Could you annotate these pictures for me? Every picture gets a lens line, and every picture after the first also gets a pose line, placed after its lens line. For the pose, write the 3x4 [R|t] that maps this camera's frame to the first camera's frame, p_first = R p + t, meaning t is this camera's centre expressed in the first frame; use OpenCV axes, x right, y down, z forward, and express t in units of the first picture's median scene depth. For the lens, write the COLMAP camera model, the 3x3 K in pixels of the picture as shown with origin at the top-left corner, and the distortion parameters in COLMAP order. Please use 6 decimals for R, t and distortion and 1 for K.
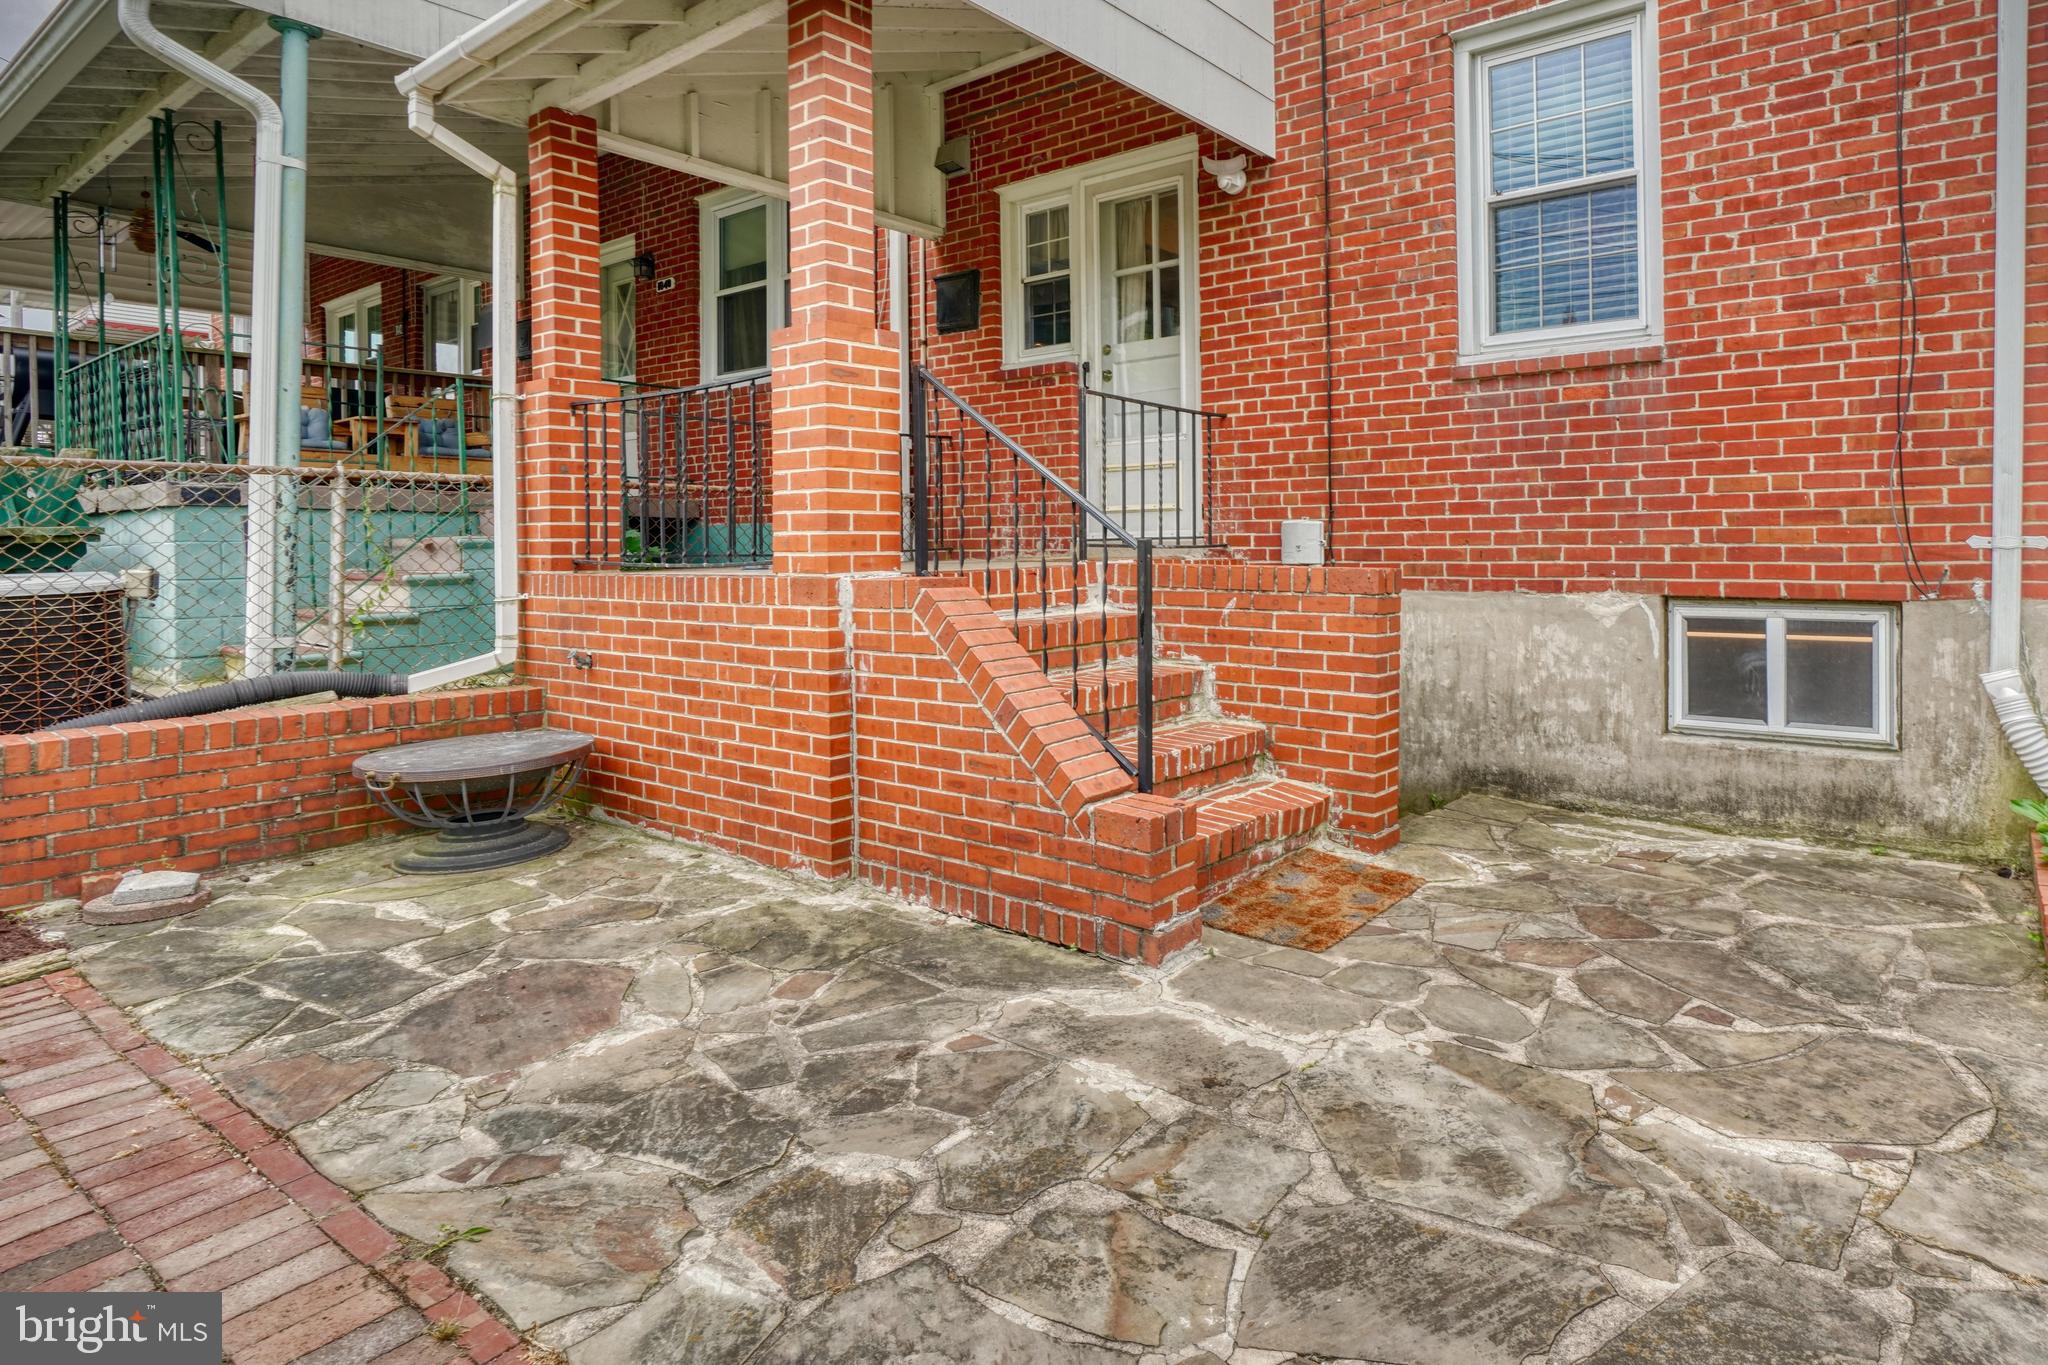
lens RADIAL K [[1137.9, 0, 1190.1], [0, 1137.9, 547.3], [0, 0, 1]] dist [-0.012292, -0.000209]
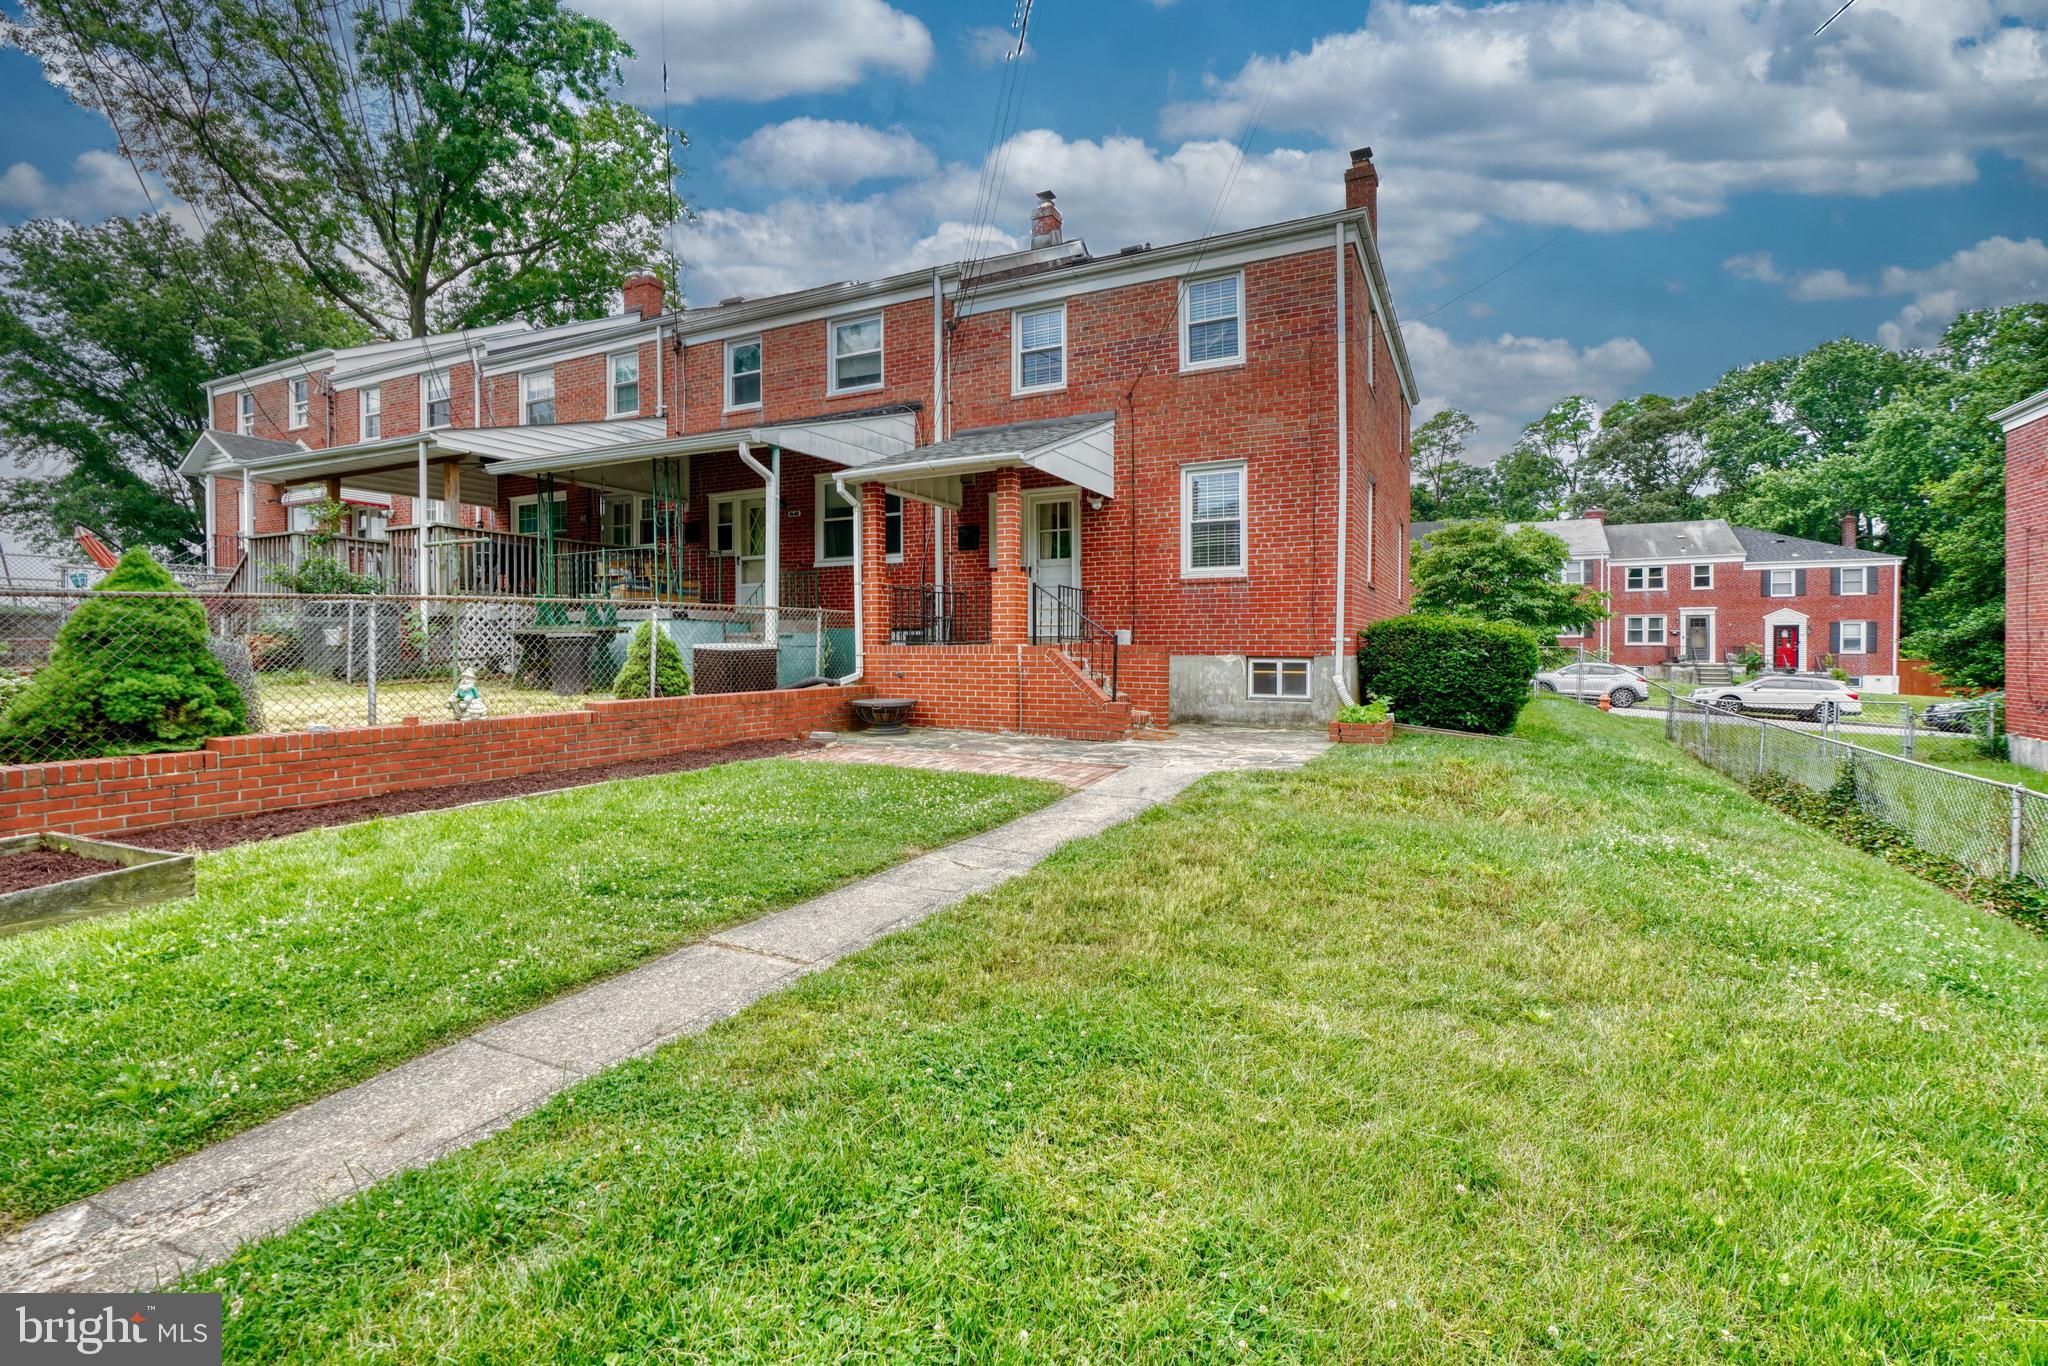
lens RADIAL K [[917.4, 0, 1005.1], [0, 917.4, 663.3], [0, 0, 1]] dist [-0.012204, 0.005498]
pose [[0.990165, 0.007326, 0.139713, -0.552713], [-0.009269, 0.999869, 0.013261, 0.032561], [-0.139598, -0.014426, 0.990103, -1.309934]]
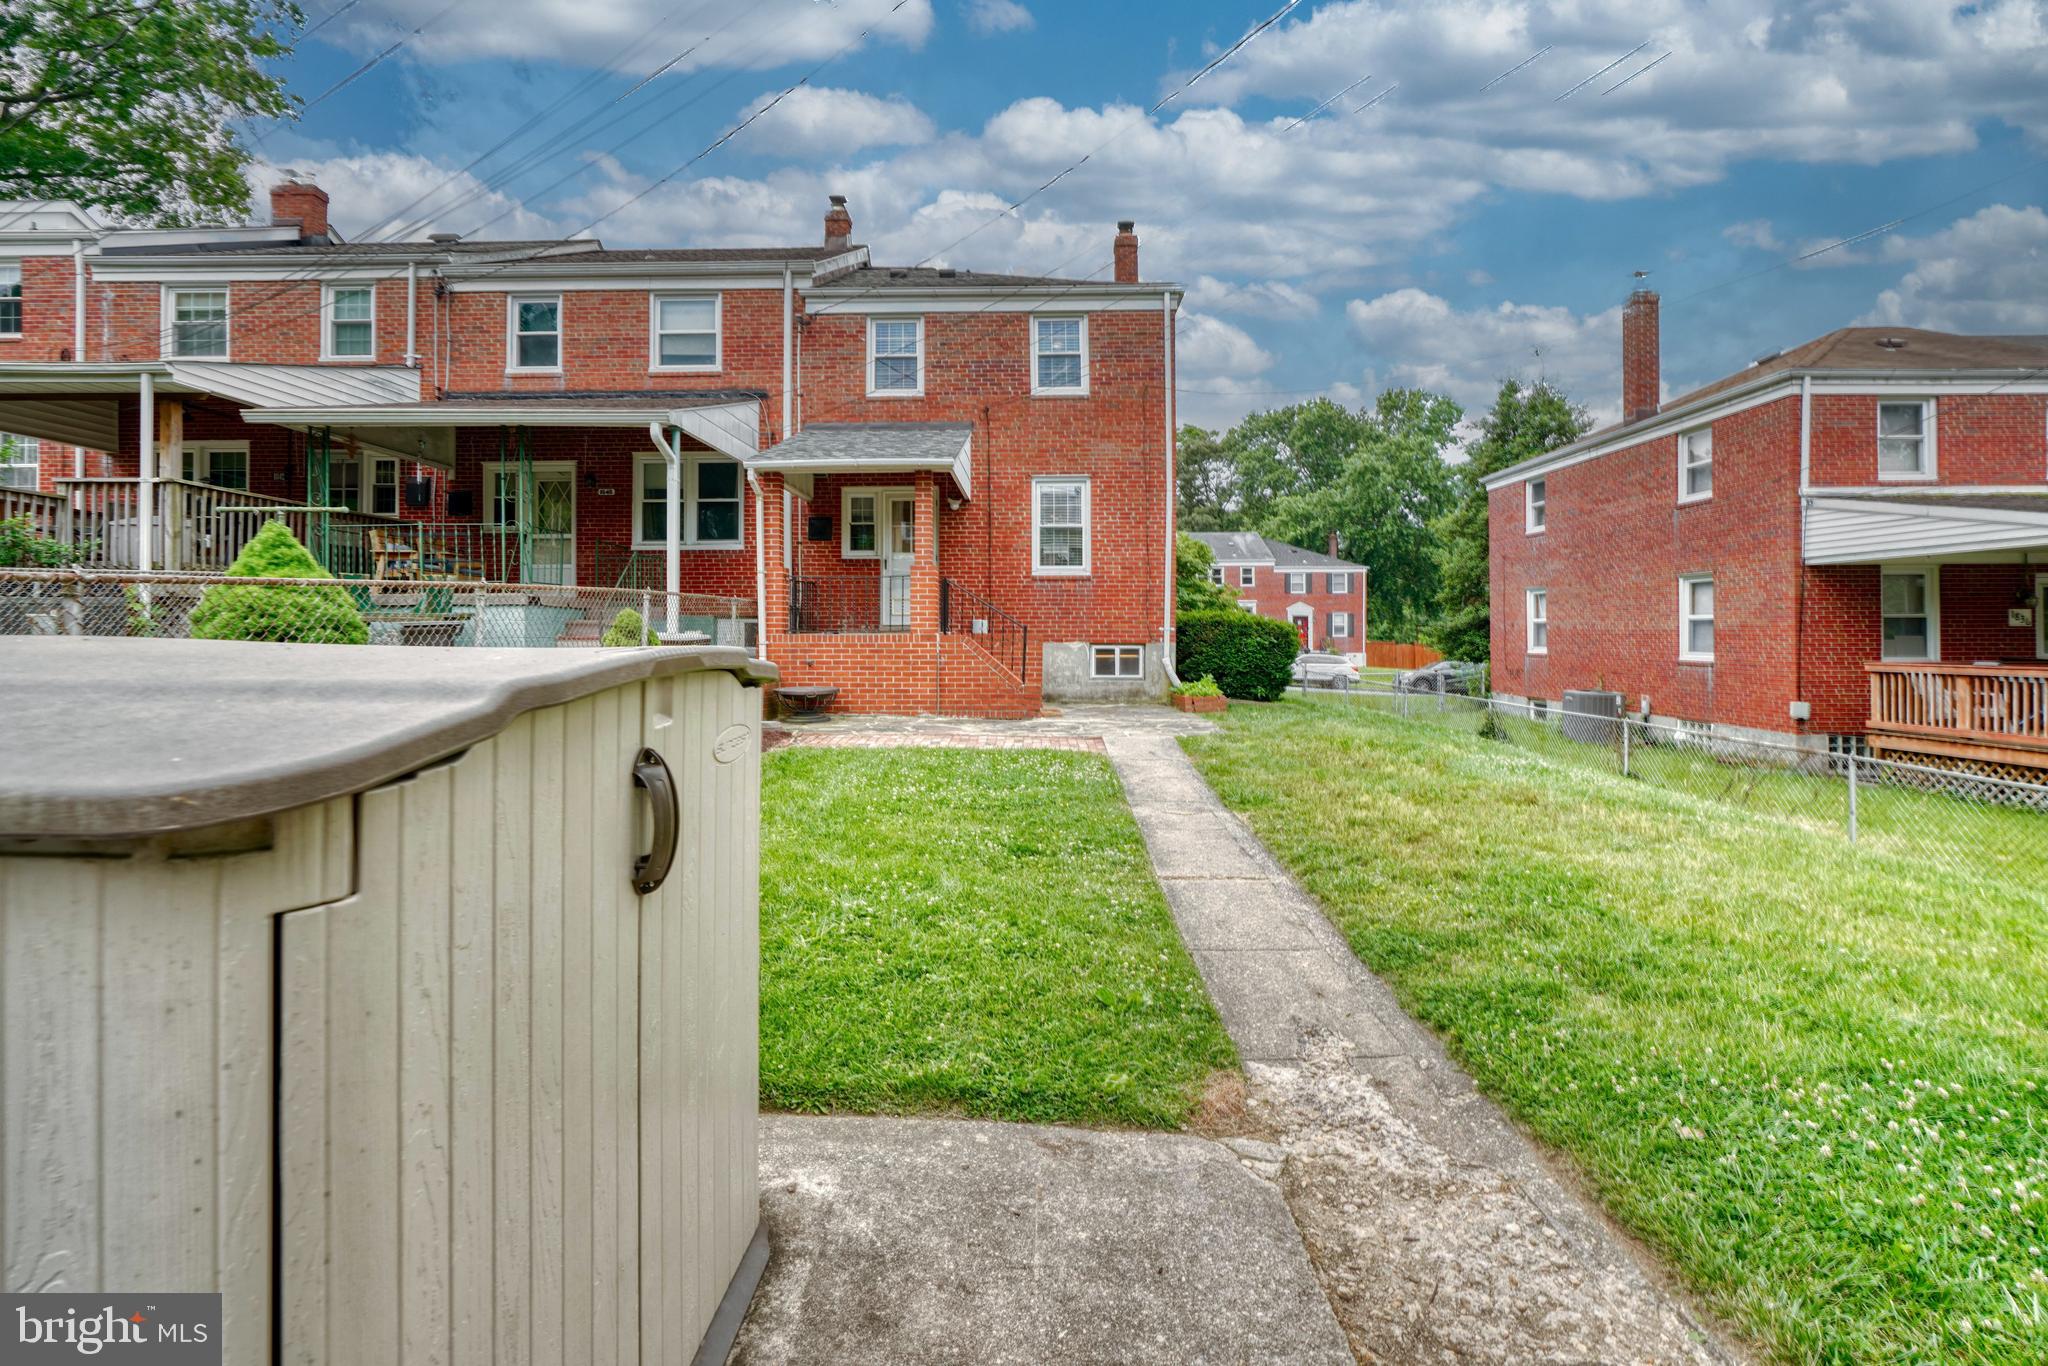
lens RADIAL K [[917.4, 0, 1008.6], [0, 917.4, 627.4], [0, 0, 1]] dist [-0.012204, 0.005498]
pose [[0.833807, 0.012532, 0.551914, -1.335648], [-0.006757, 0.999899, -0.012495, 0.029148], [-0.552014, 0.006689, 0.833808, -1.236378]]
